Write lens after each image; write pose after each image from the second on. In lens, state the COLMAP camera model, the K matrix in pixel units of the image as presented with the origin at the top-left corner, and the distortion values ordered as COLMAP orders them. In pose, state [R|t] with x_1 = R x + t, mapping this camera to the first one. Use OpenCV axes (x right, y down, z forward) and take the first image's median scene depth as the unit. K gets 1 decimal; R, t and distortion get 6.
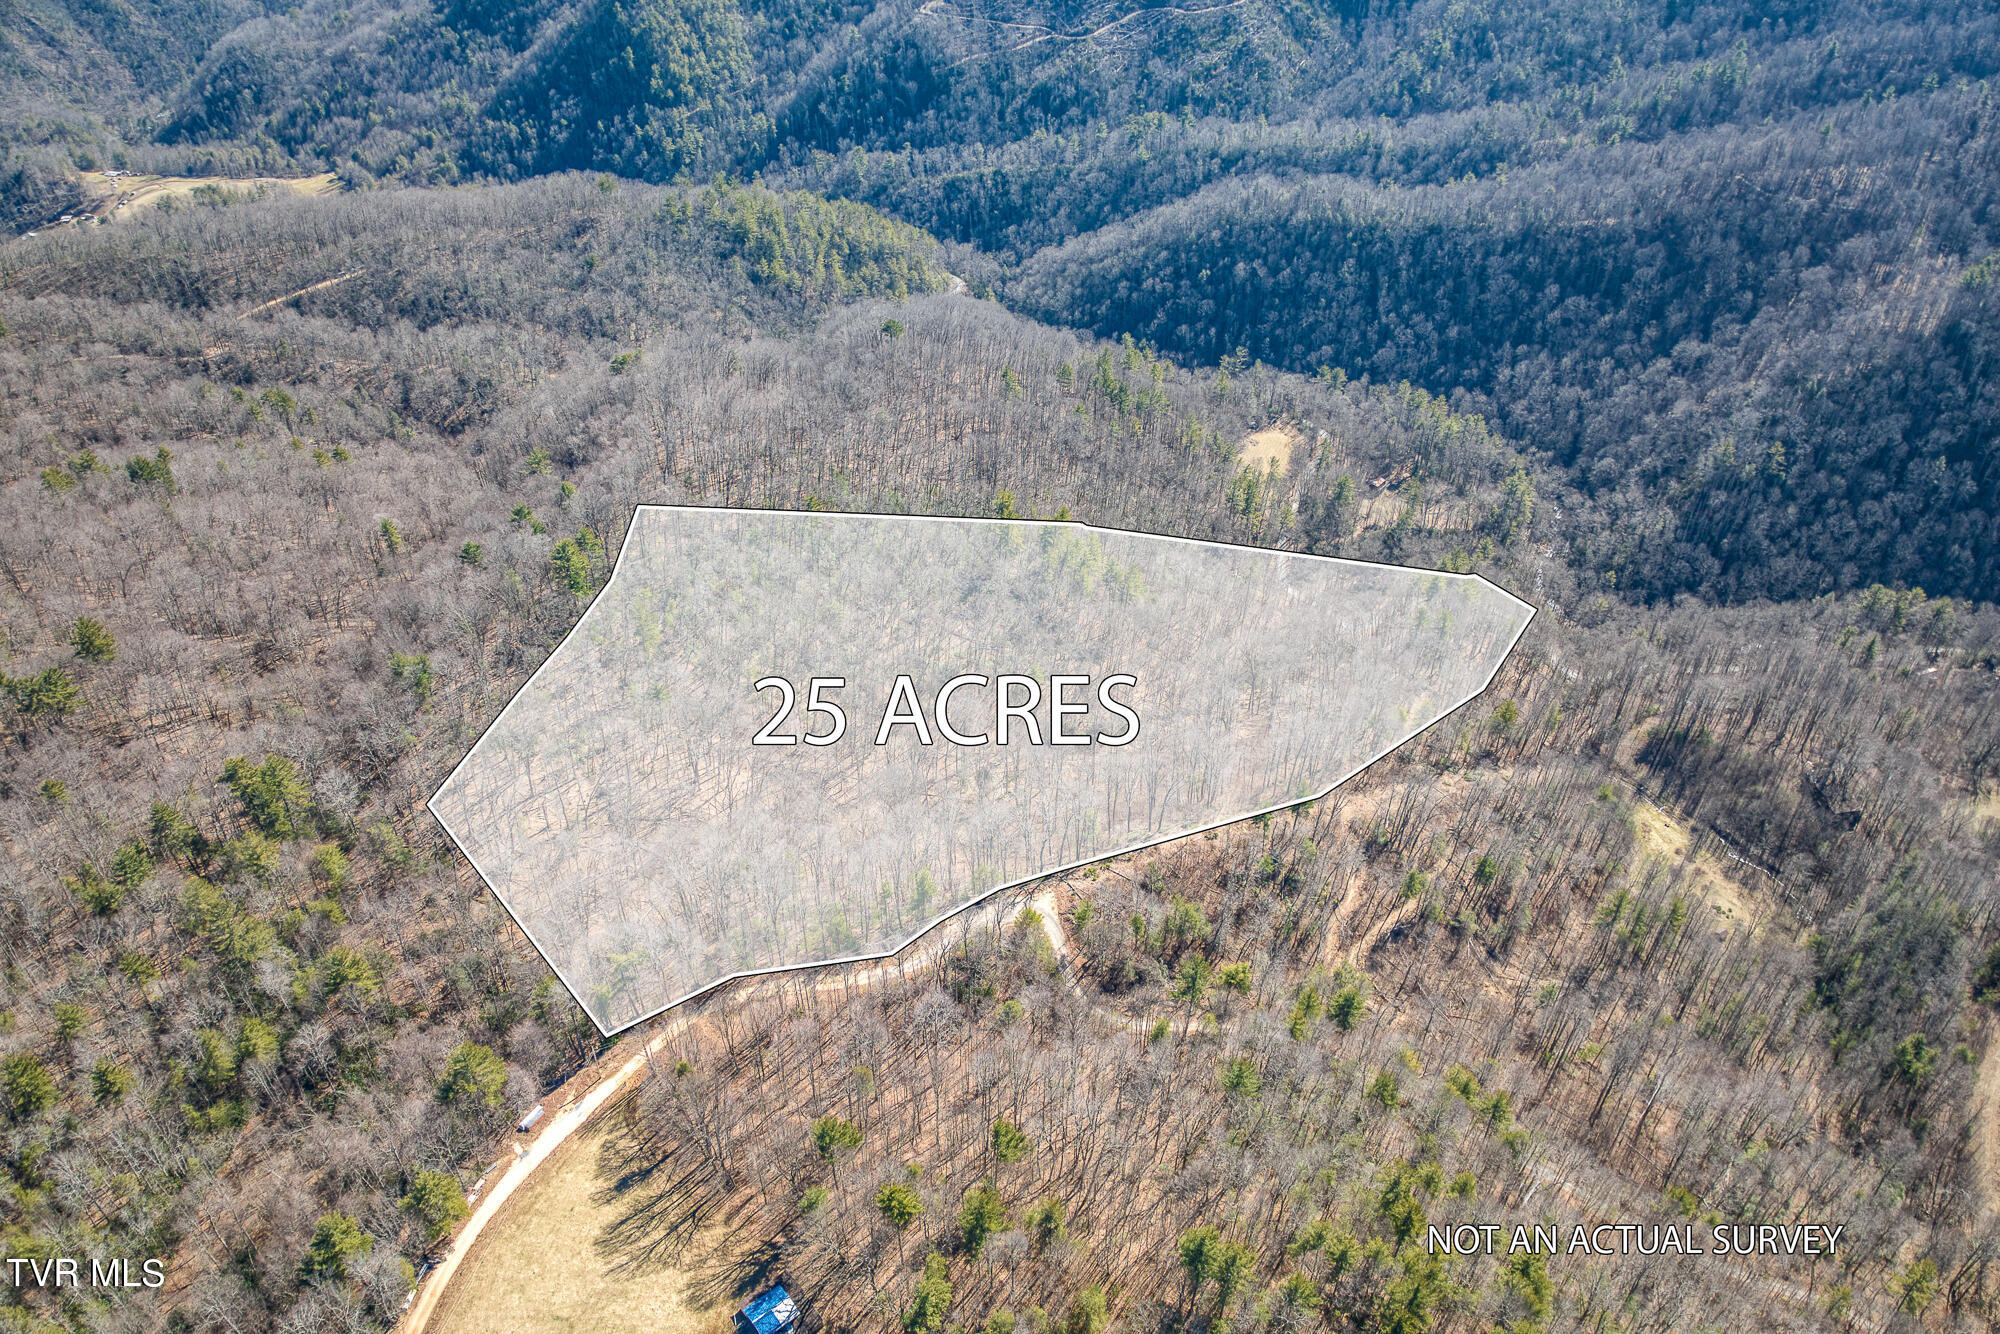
lens RADIAL K [[1410.6, 0, 1003.5], [0, 1410.6, 685.3], [0, 0, 1]] dist [-0.056232, -0.026541]
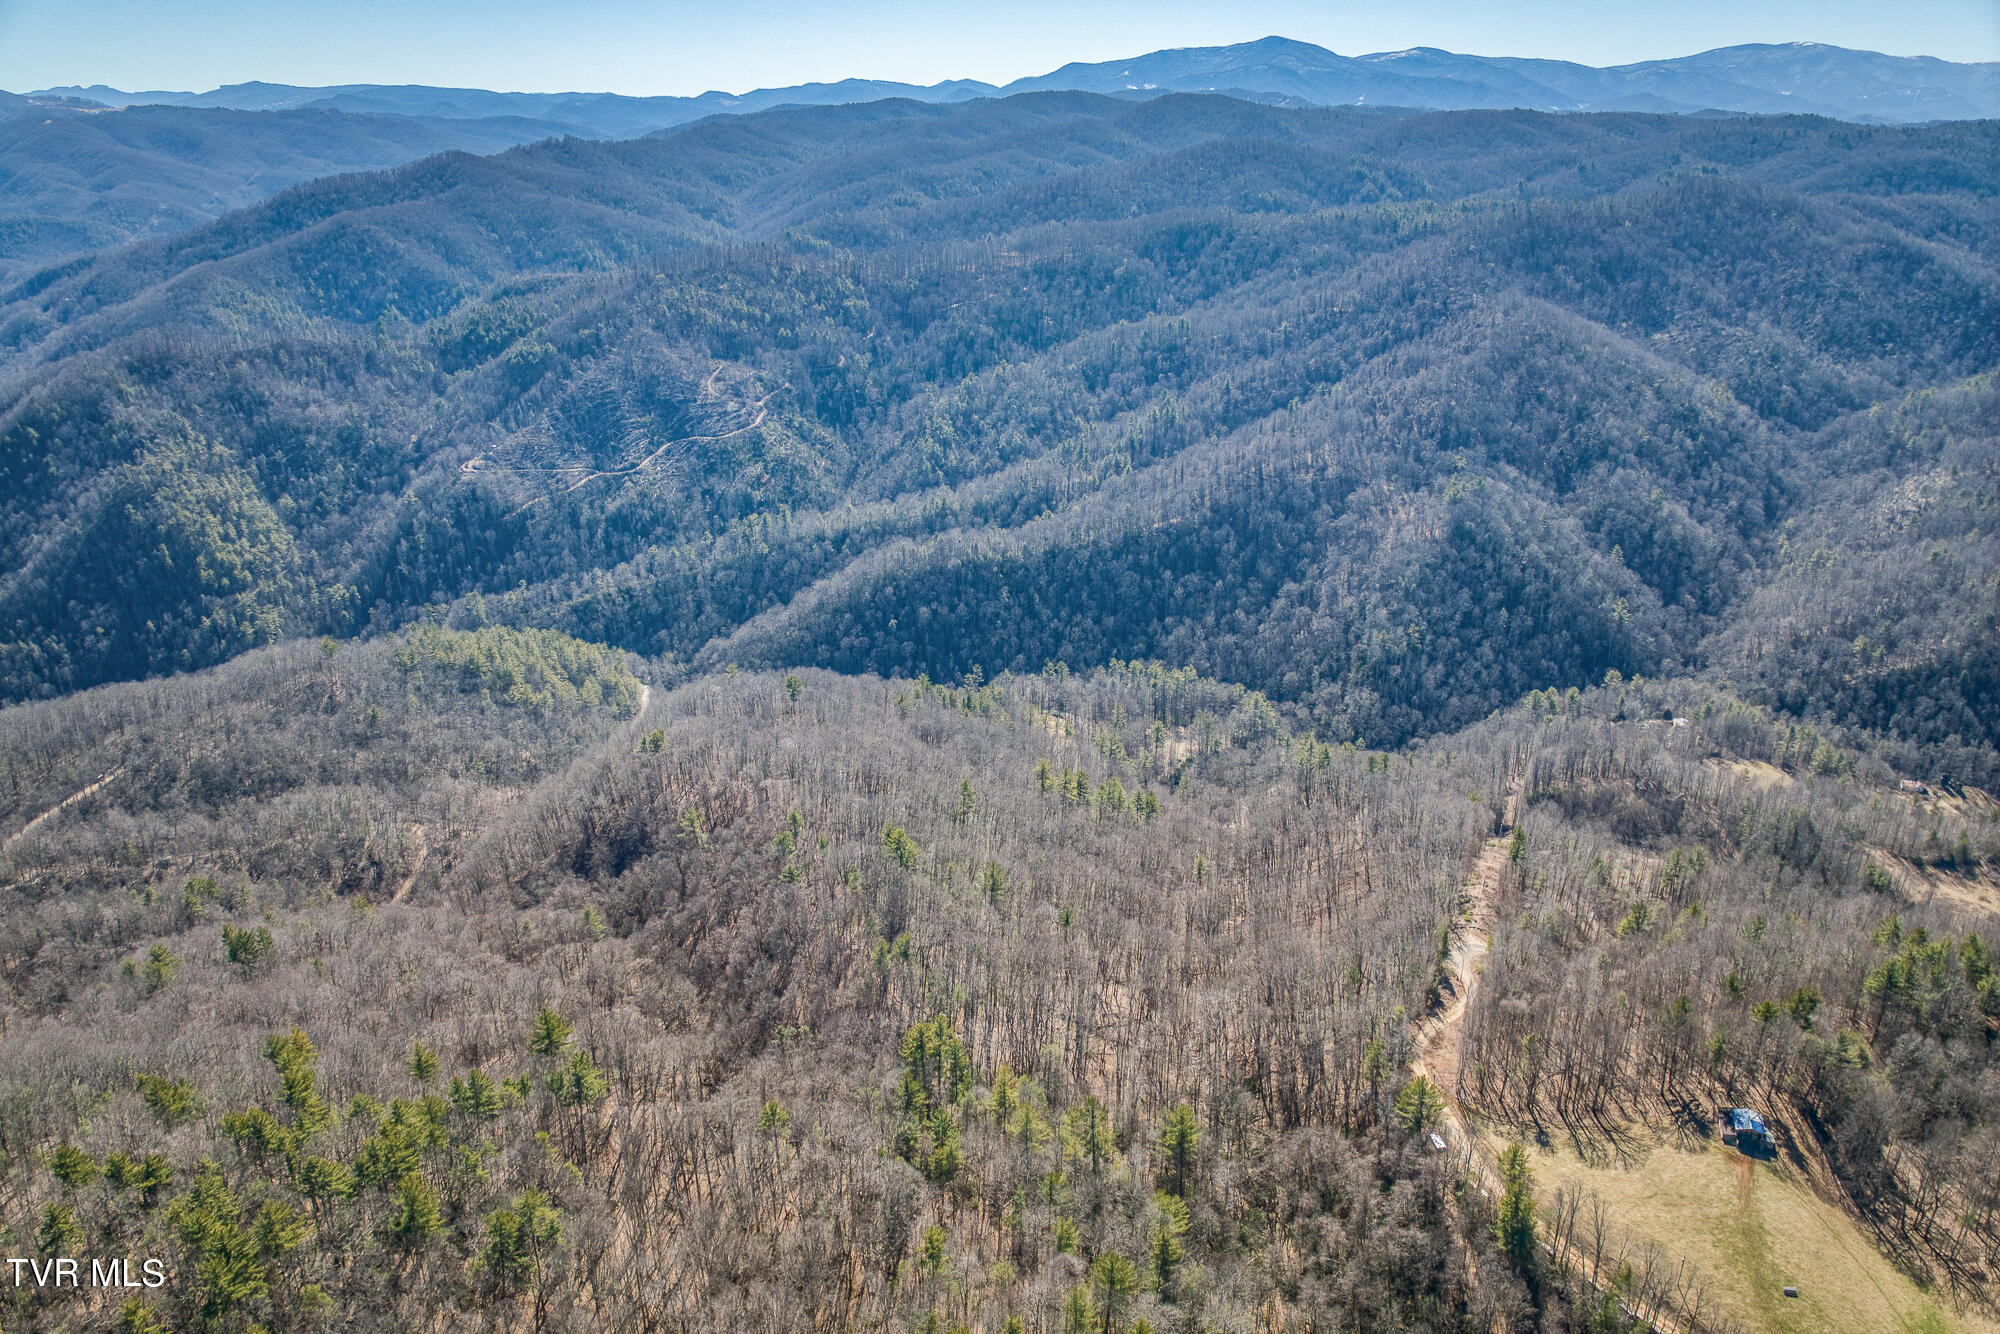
lens RADIAL K [[1410.6, 0, 1016.0], [0, 1410.6, 668.7], [0, 0, 1]] dist [-0.056232, -0.026541]
pose [[0.845263, -0.198183, 0.496240, -0.386841], [0.339858, 0.916025, -0.213059, 0.024012], [-0.412344, 0.348743, 0.841636, -0.003547]]
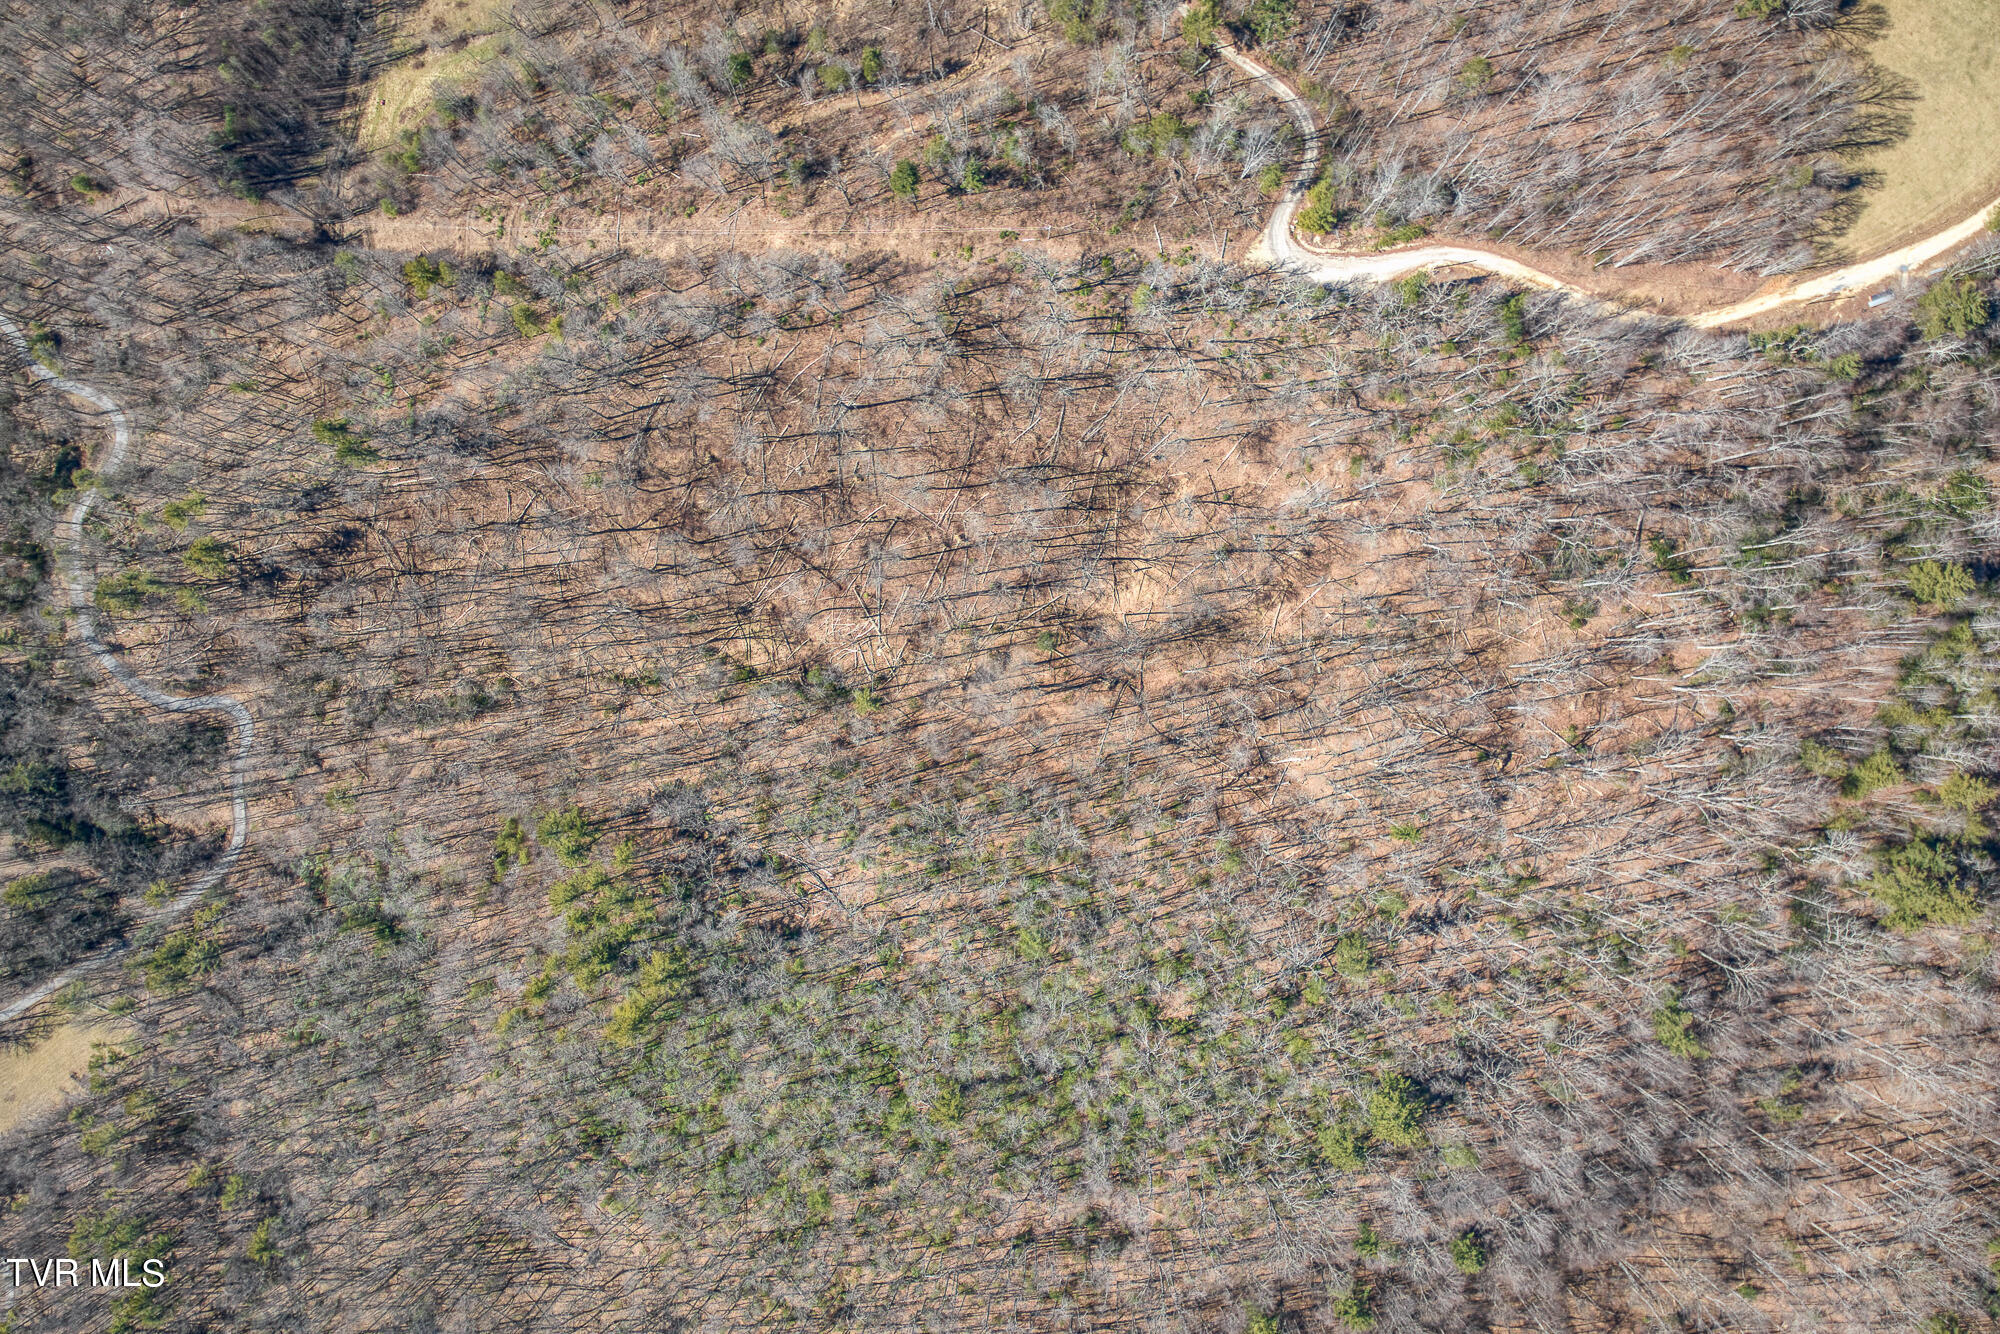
lens RADIAL K [[1410.6, 0, 996.7], [0, 1410.6, 670.5], [0, 0, 1]] dist [-0.056232, -0.026541]
pose [[-0.739096, -0.673590, 0.003679, -0.011635], [0.438659, -0.477159, 0.761510, -0.303116], [-0.511189, 0.564443, 0.648143, 0.277987]]
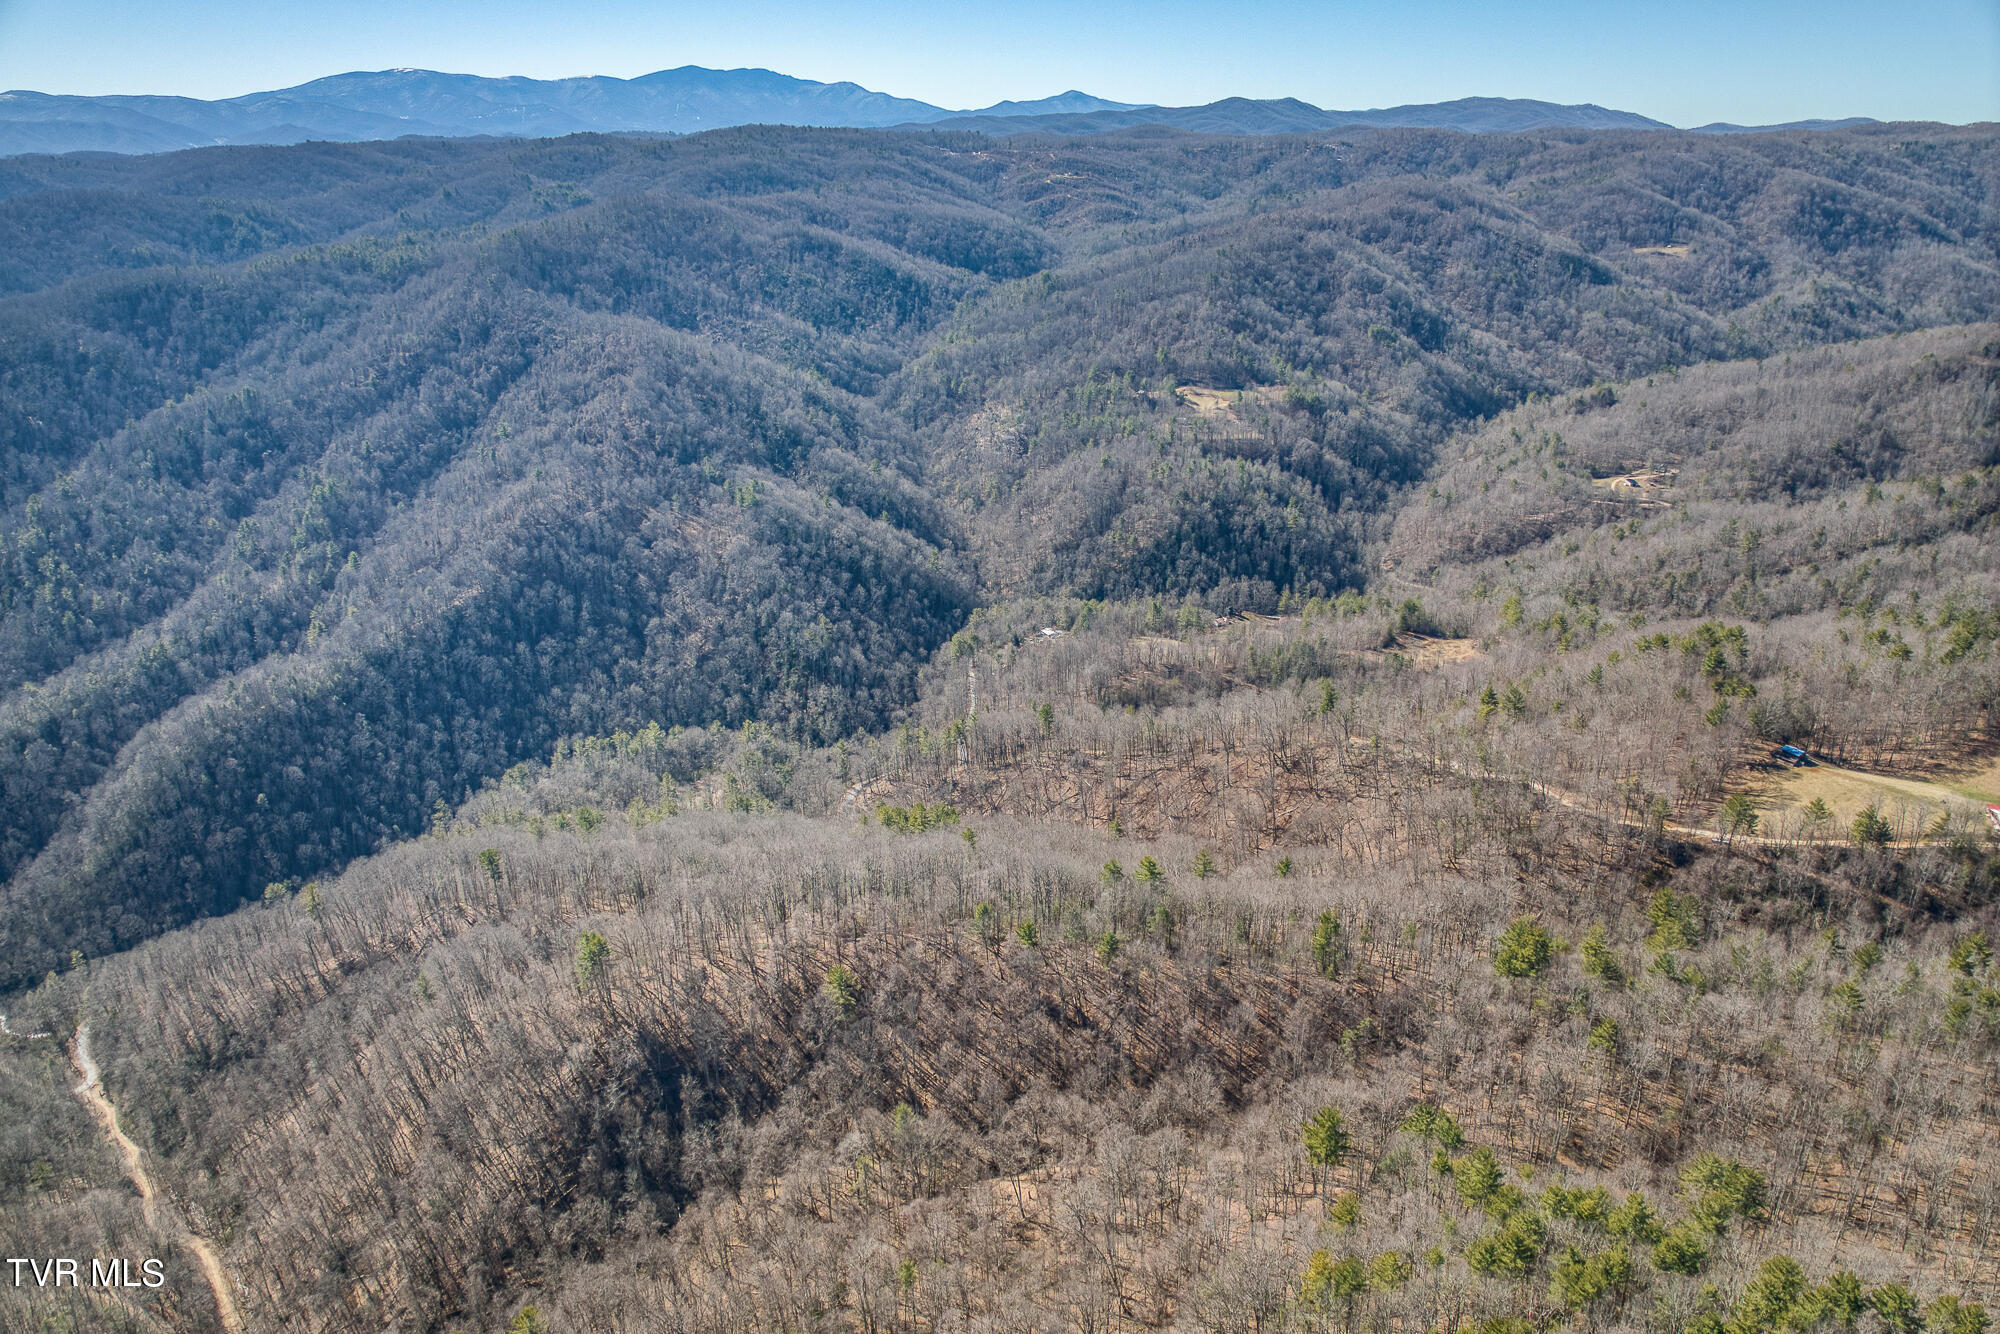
lens RADIAL K [[1410.6, 0, 1006.6], [0, 1410.6, 655.8], [0, 0, 1]] dist [-0.056232, -0.026541]
pose [[0.108578, -0.344579, 0.932457, -0.658844], [0.633846, 0.746592, 0.202088, -0.260831], [-0.765801, 0.569091, 0.299474, 0.345686]]
